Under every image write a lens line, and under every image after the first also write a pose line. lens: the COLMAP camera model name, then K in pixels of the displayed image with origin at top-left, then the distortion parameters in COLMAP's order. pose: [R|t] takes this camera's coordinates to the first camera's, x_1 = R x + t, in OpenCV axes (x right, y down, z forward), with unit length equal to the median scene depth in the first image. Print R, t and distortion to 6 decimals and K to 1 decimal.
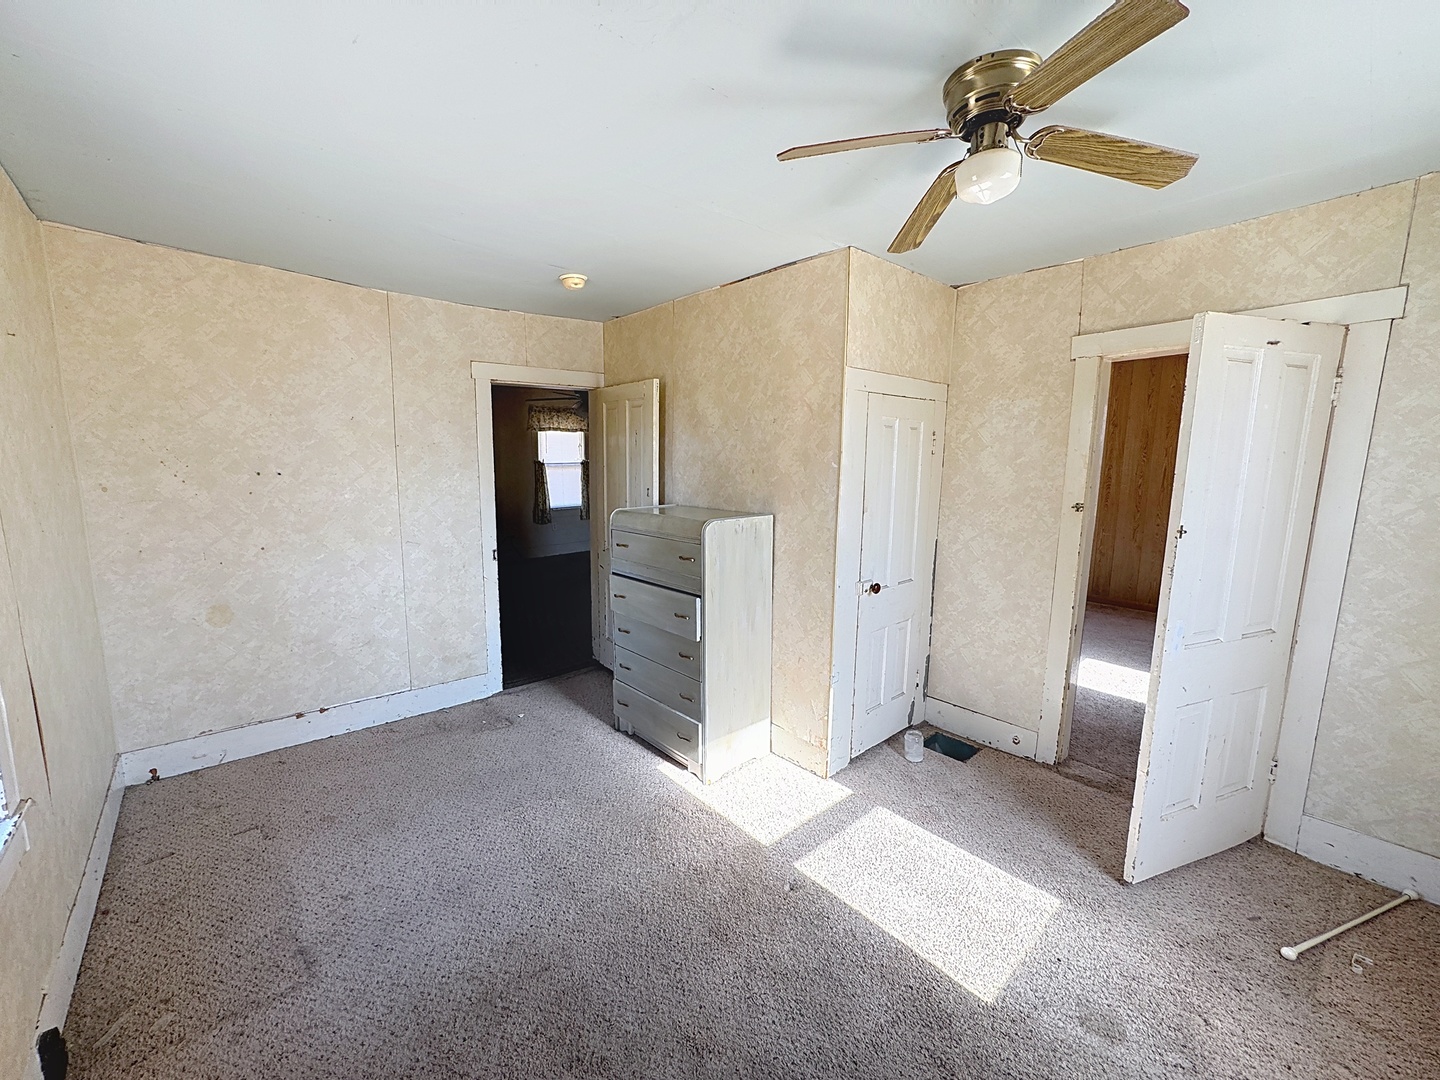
lens RADIAL K [[577.4, 0, 719.8], [0, 577.4, 539.4], [0, 0, 1]] dist [-0.010289, 0.000519]
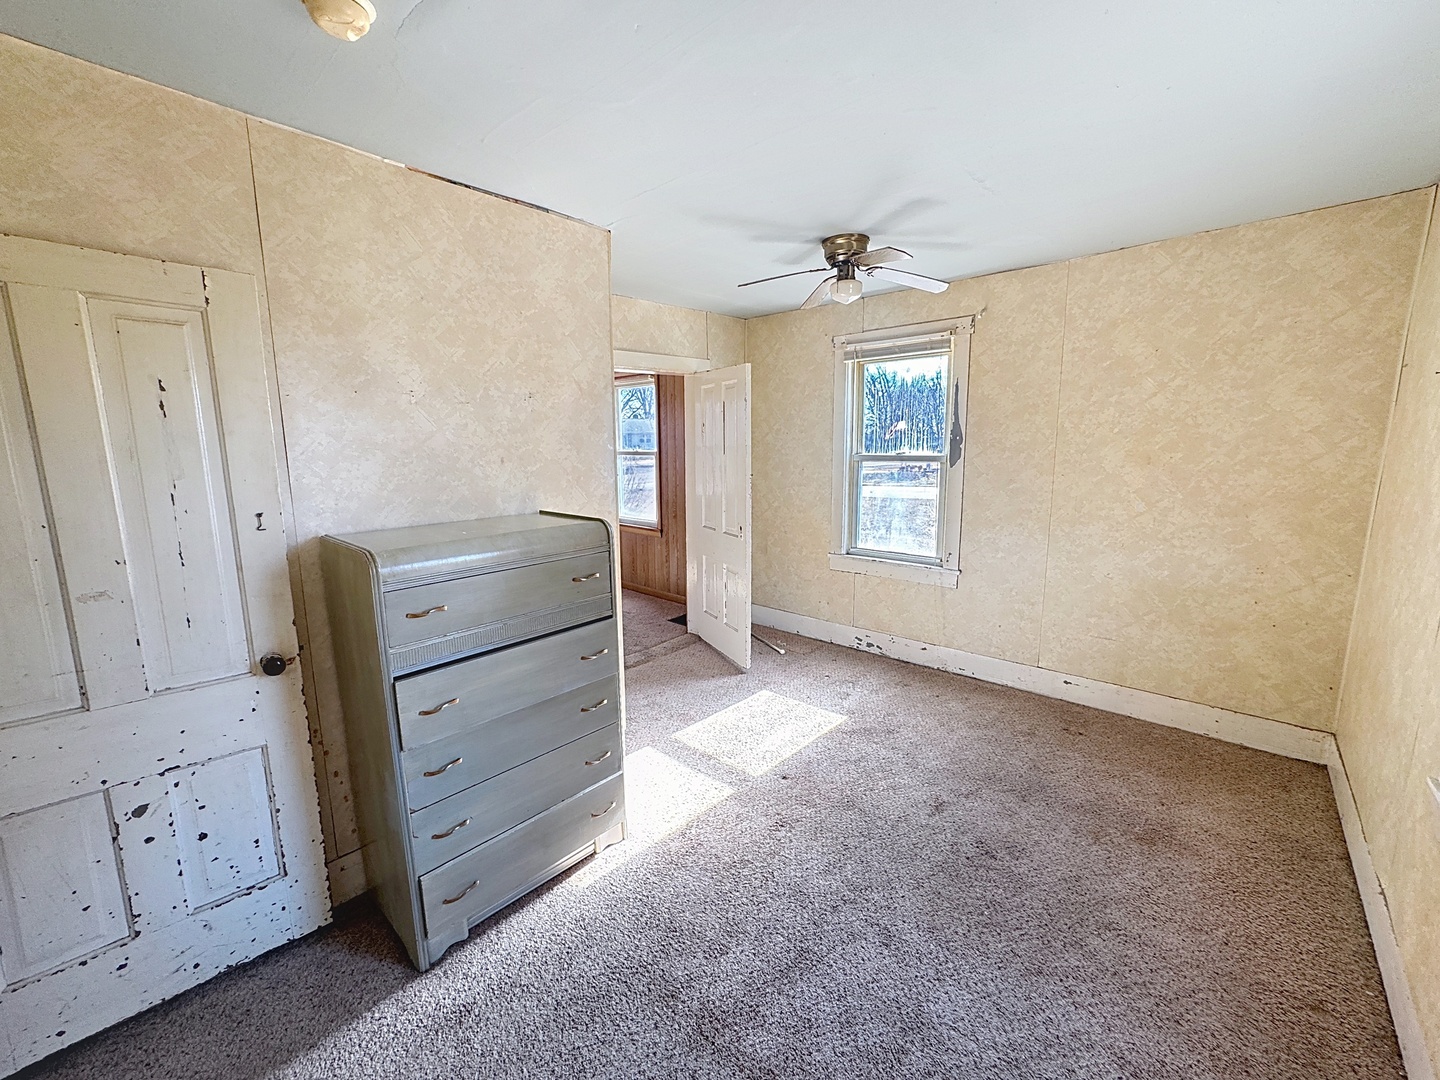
lens RADIAL K [[577.4, 0, 724.4], [0, 577.4, 537.5], [0, 0, 1]] dist [-0.010289, 0.000519]
pose [[-0.090889, -0.166918, 0.981773, -0.845613], [0.156488, 0.971212, 0.179609, -0.129688], [-0.983489, 0.169960, -0.062152, 0.920315]]
